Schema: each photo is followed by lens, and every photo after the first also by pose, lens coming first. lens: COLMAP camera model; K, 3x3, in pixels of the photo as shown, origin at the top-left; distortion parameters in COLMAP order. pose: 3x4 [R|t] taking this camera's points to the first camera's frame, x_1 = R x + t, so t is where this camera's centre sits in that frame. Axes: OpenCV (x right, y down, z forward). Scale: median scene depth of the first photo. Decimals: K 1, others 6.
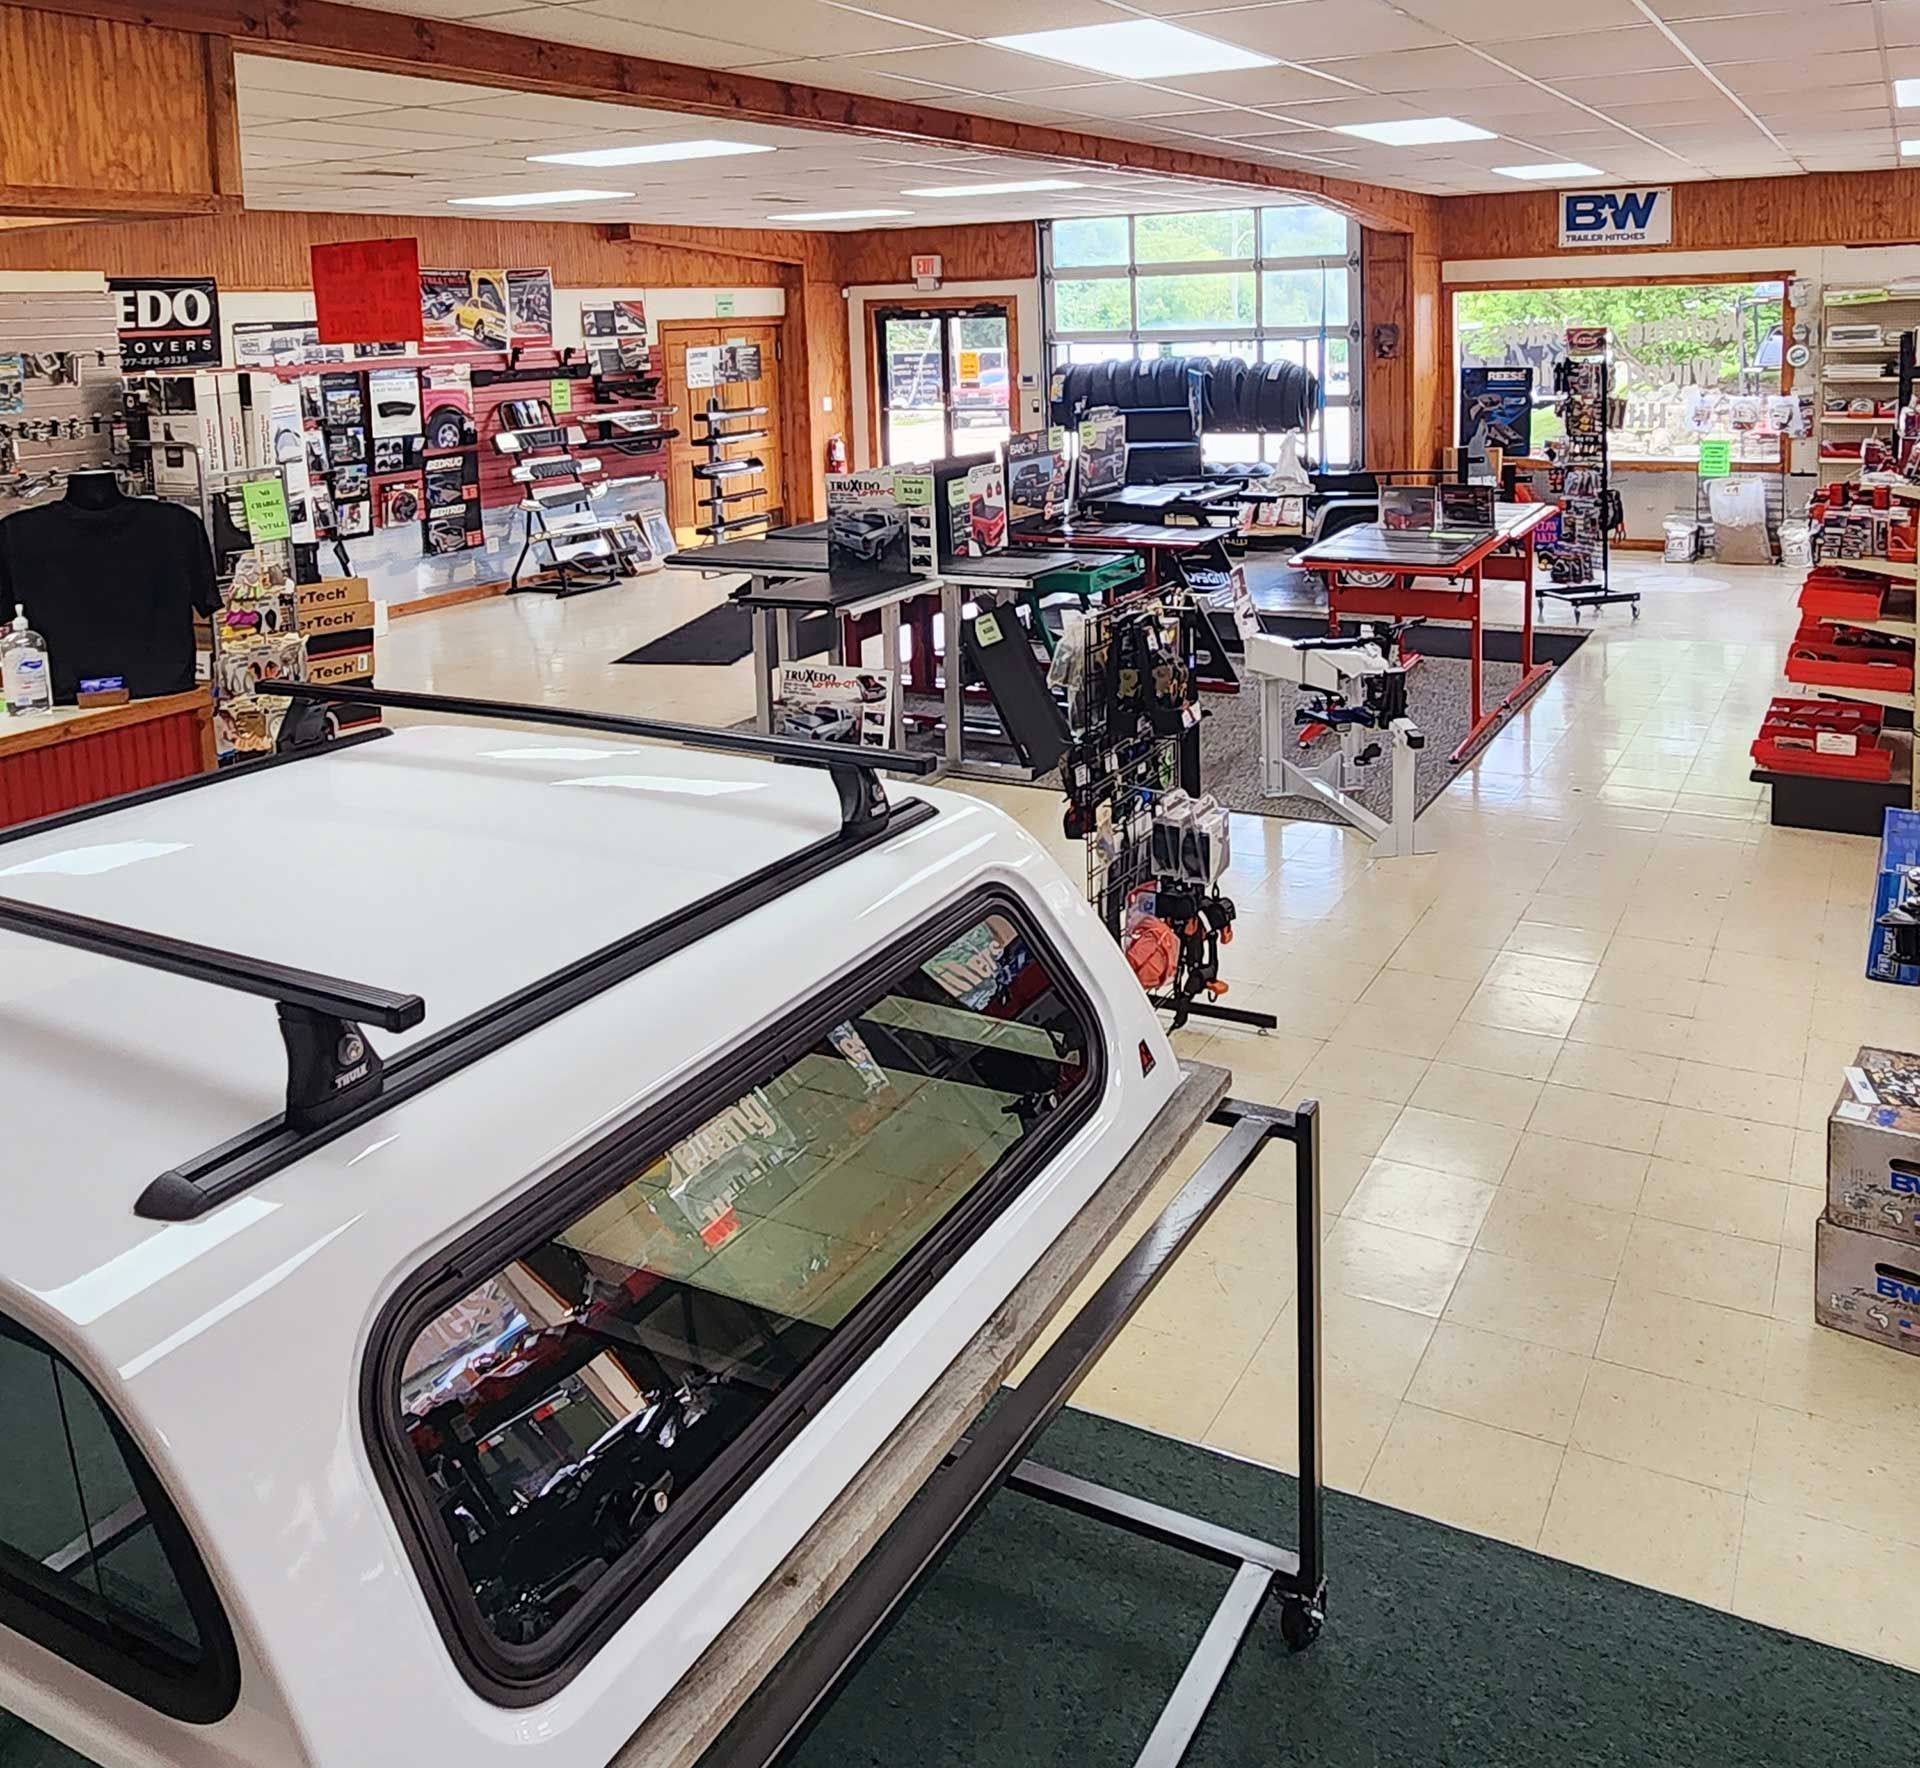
lens RADIAL K [[1690.0, 0, 932.5], [0, 1690.0, 527.1], [0, 0, 1]] dist [-0.003611, 0.016807]
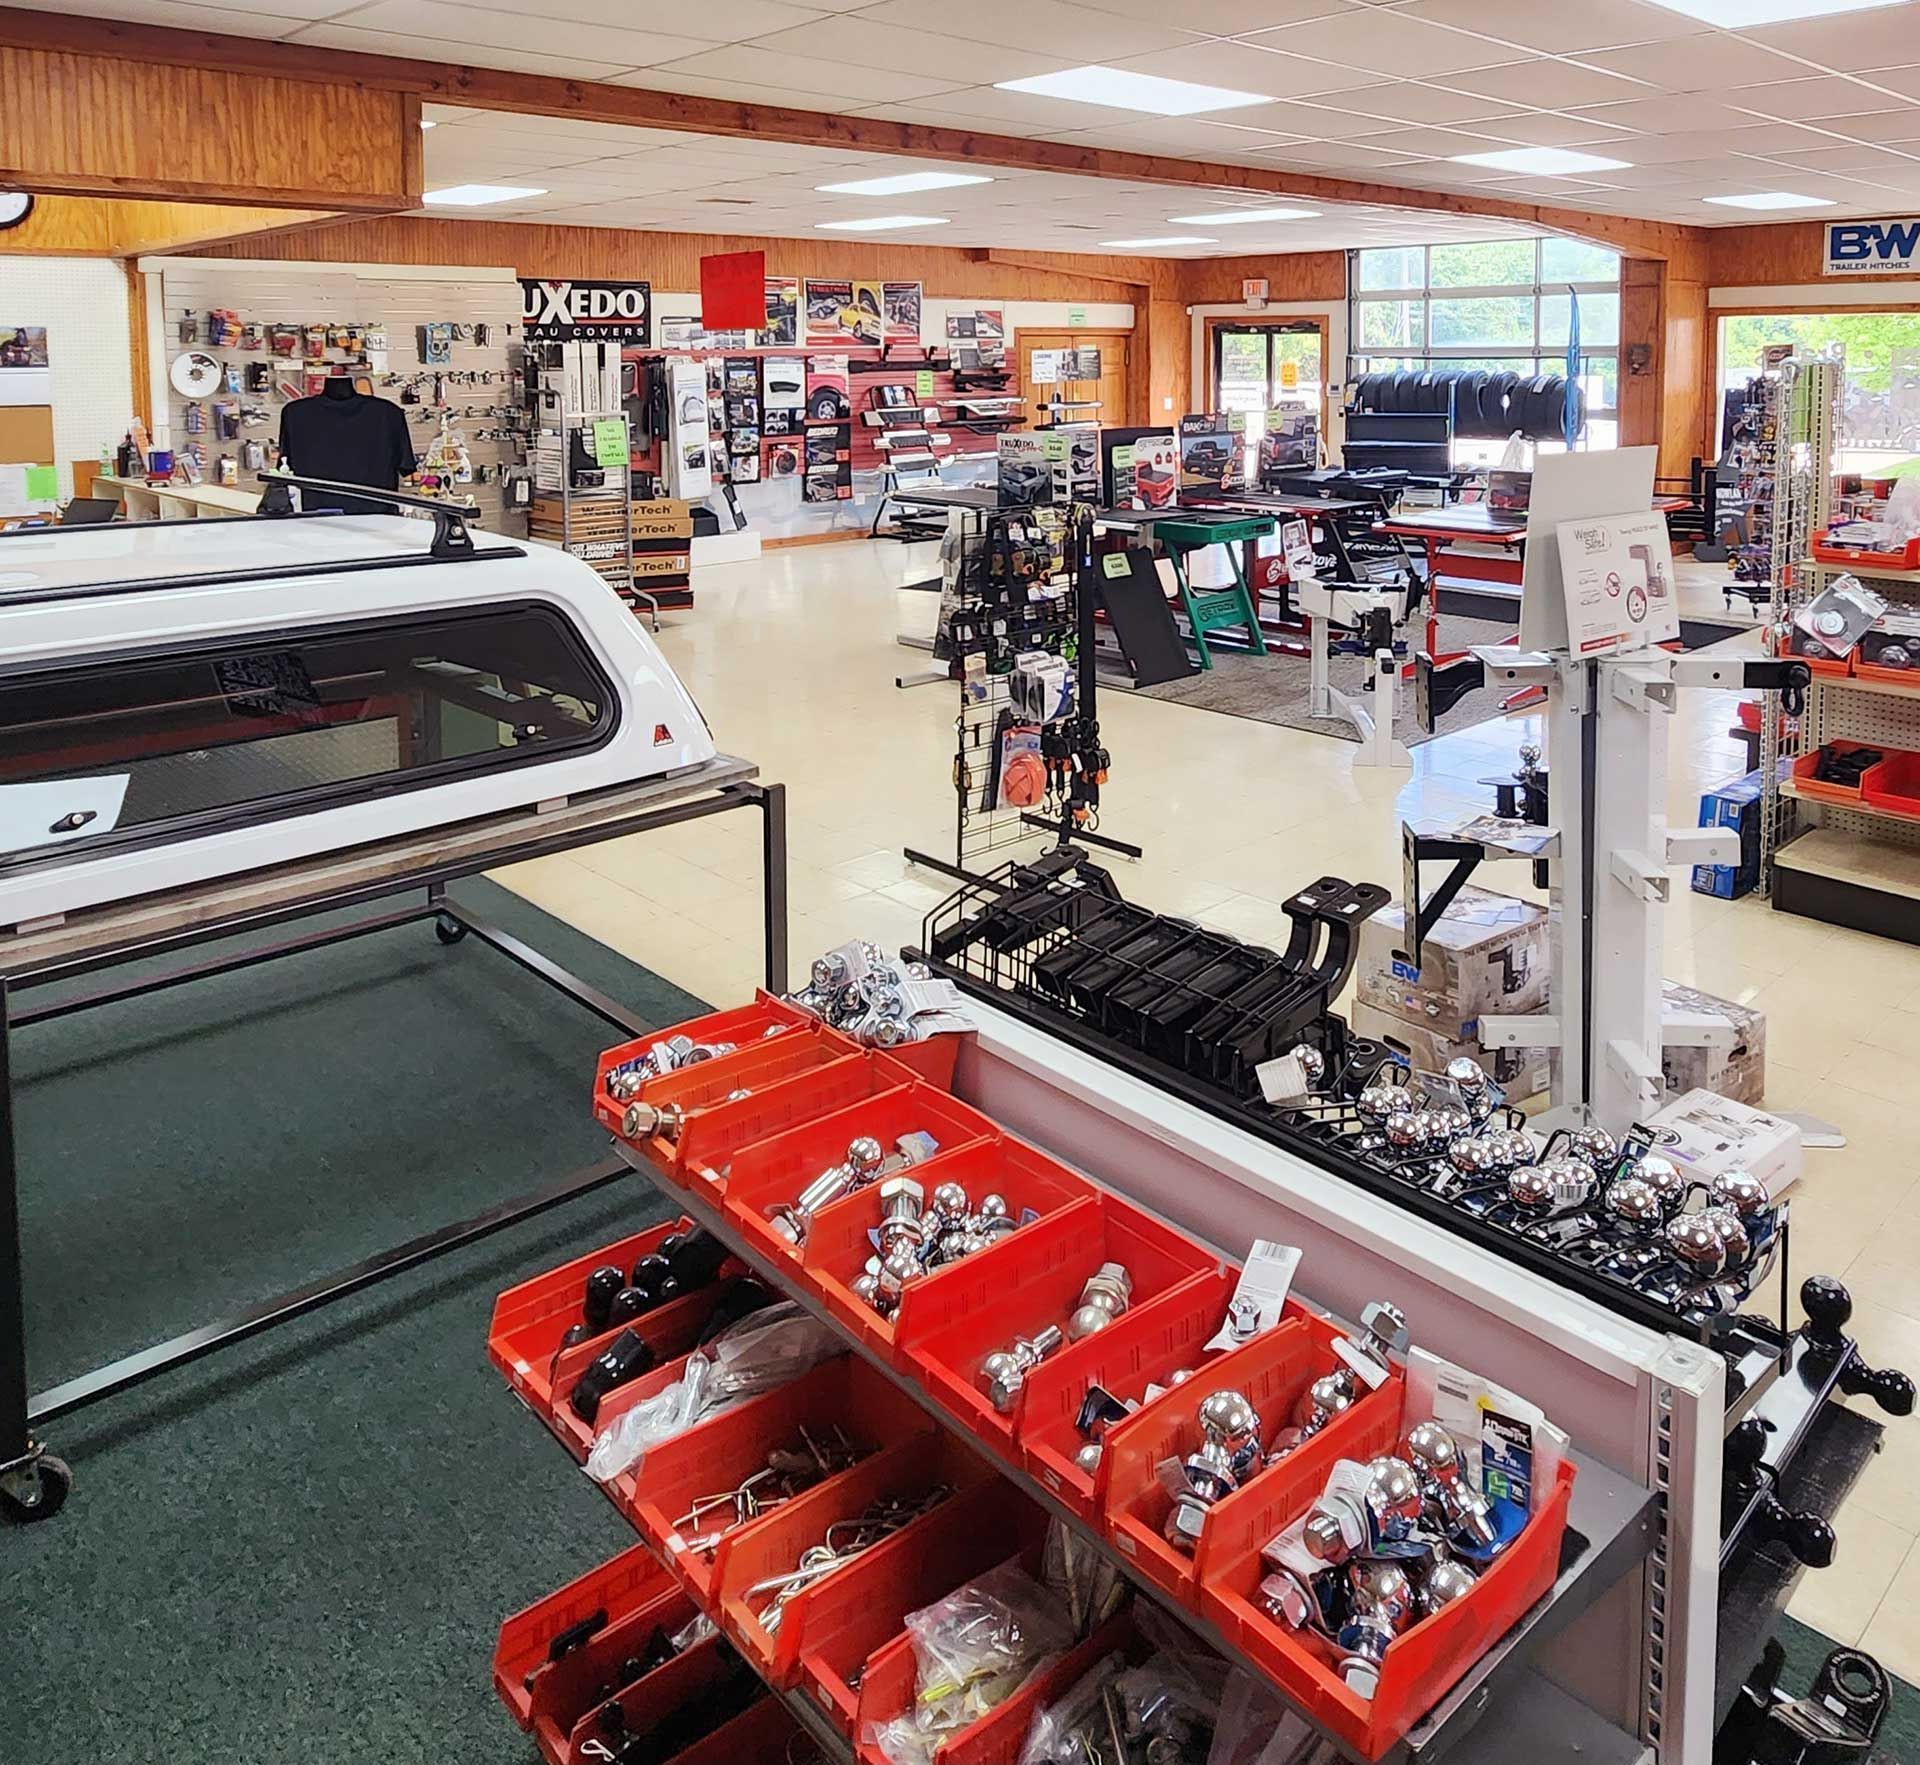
lens RADIAL K [[1477.2, 0, 959.4], [0, 1477.2, 480.9], [0, 0, 1]] dist [-0.005107, 0.009966]
pose [[0.953393, 0.053265, -0.296993, 0.143393], [-0.062876, 0.997759, -0.022897, 0.018614], [0.295108, 0.040504, 0.954605, -0.037230]]
